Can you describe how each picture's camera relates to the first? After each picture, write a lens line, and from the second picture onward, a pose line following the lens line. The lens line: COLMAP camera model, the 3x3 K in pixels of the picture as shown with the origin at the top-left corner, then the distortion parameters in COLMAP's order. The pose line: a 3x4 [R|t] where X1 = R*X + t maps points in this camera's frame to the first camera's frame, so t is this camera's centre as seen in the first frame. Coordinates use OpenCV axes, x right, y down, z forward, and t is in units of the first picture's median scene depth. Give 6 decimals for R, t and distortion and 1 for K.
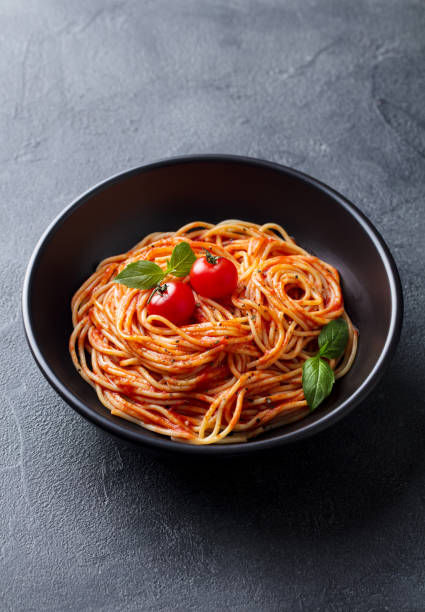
lens RADIAL K [[1922.1, 0, 216.1], [0, 1922.1, 305.6], [0, 0, 1]] dist [-0.071644, 0.000000]
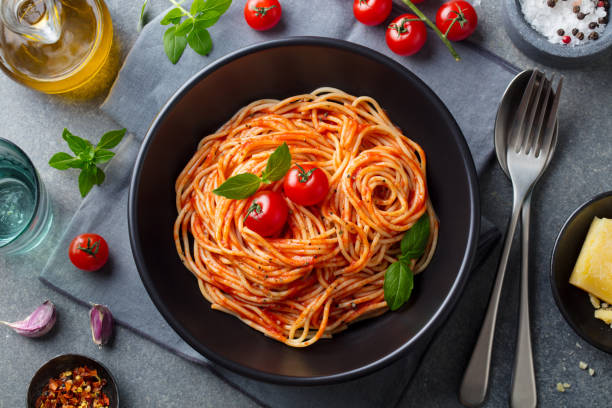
lens RADIAL K [[1934.5, 0, 303.6], [0, 1934.5, 205.7], [0, 0, 1]] dist [-0.026301, 0.000000]
pose [[0.998824, 0.030326, -0.037828, 0.039039], [-0.006182, 0.853516, 0.521030, -0.573985], [0.048088, -0.520184, 0.852700, 0.072779]]
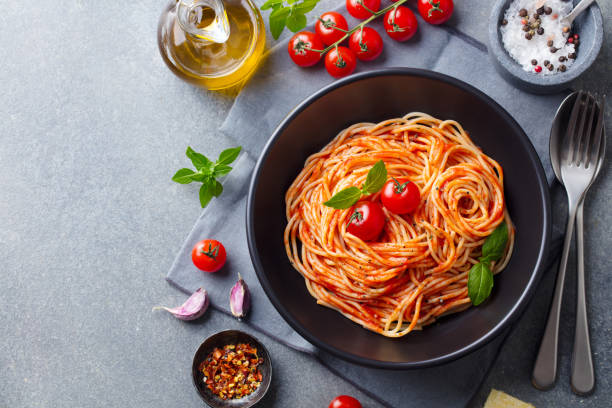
lens RADIAL K [[1934.5, 0, 306.2], [0, 1934.5, 202.8], [0, 0, 1]] dist [-0.026301, 0.000000]
pose [[0.998343, 0.029200, -0.049582, 0.000156], [-0.000760, 0.868290, 0.496057, -0.635846], [0.057536, -0.495197, 0.866873, -0.087271]]
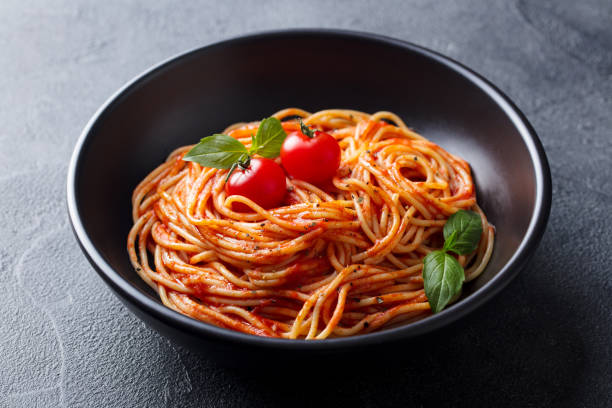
lens RADIAL K [[1934.5, 0, 303.3], [0, 1934.5, 204.9], [0, 0, 1]] dist [-0.026301, 0.000000]
pose [[0.999618, -0.001984, -0.027571, 0.017822], [-0.002836, 0.984801, -0.173664, 0.144743], [0.027496, 0.173676, 0.984419, 0.220630]]
